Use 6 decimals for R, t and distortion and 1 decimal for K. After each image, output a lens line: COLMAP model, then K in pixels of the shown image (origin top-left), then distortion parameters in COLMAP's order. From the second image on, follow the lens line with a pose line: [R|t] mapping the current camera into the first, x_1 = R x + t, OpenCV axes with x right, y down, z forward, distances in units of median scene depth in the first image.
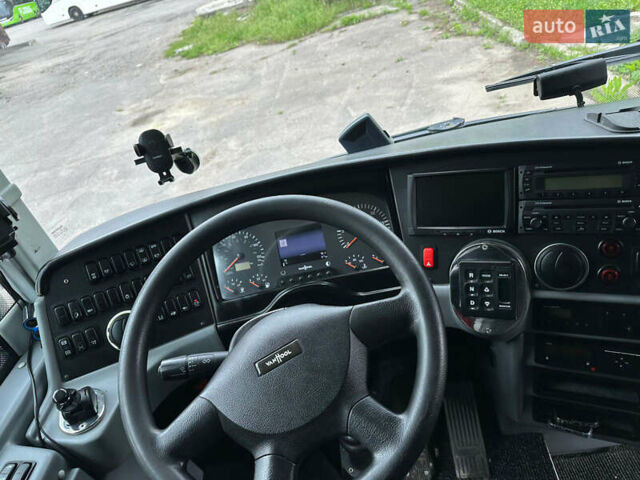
lens RADIAL K [[467.4, 0, 320.0], [0, 467.4, 240.0], [0, 0, 1]] dist [0.005729, -0.006582]
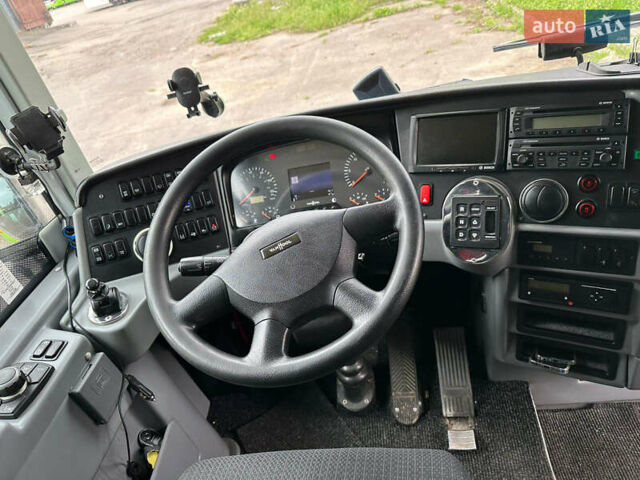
lens RADIAL K [[465.0, 0, 315.5], [0, 465.0, 238.2], [0, 0, 1]] dist [0.046003, -0.079267]
pose [[0.996578, 0.065078, -0.050957, 0.036735], [-0.064745, 0.997869, 0.008153, 0.139848], [0.051379, -0.004826, 0.998668, -0.100265]]
